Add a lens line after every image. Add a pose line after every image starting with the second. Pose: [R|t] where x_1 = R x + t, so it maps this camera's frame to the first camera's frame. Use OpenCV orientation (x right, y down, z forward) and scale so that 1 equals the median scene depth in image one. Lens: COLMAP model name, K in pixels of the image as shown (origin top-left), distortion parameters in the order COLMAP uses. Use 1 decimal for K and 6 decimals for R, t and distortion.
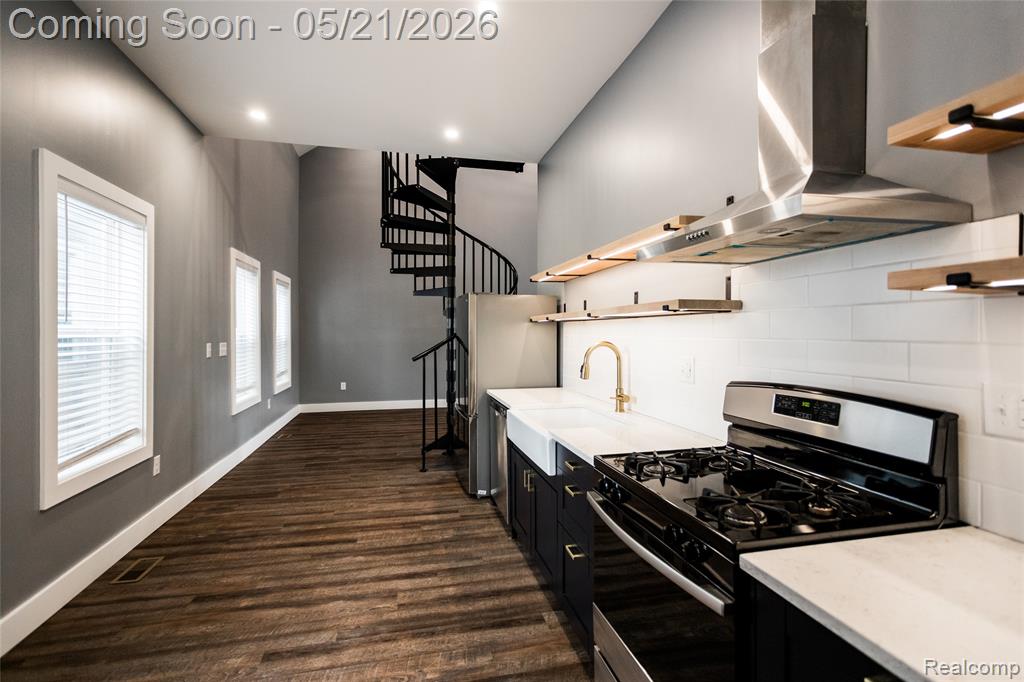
lens RADIAL K [[496.0, 0, 512.5], [0, 496.0, 336.0], [0, 0, 1]] dist [0.017522, 0.000549]
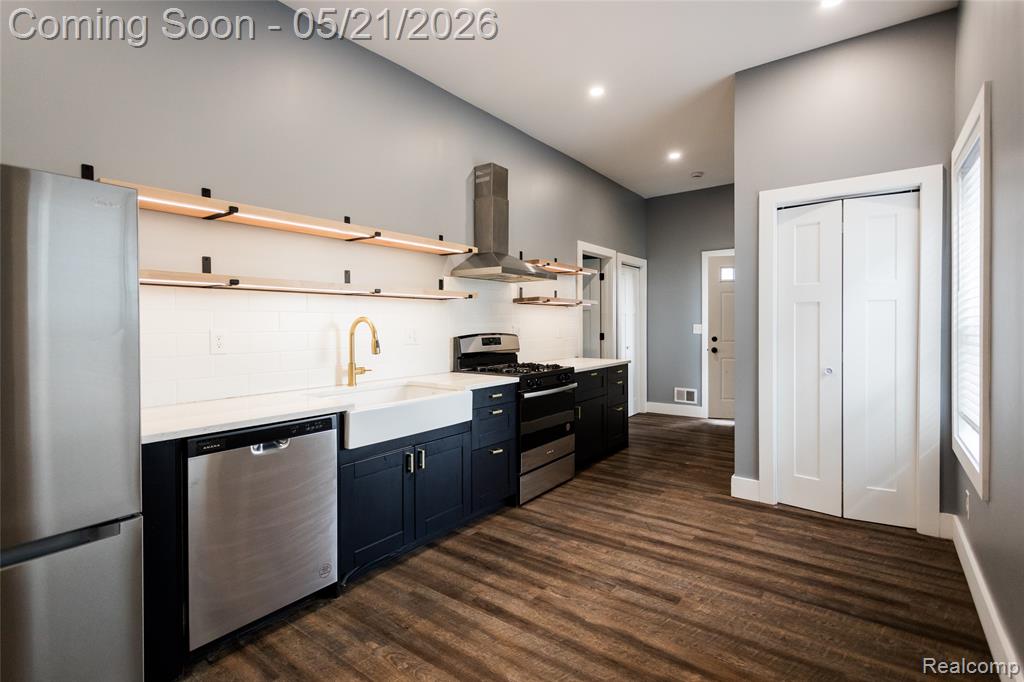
lens RADIAL K [[496.0, 0, 510.1], [0, 496.0, 331.3], [0, 0, 1]] dist [0.017522, 0.000549]
pose [[-0.654648, -0.004153, 0.755923, -0.926938], [0.014708, 0.999726, 0.018229, 0.030833], [-0.755791, 0.023051, -0.654407, 1.703475]]
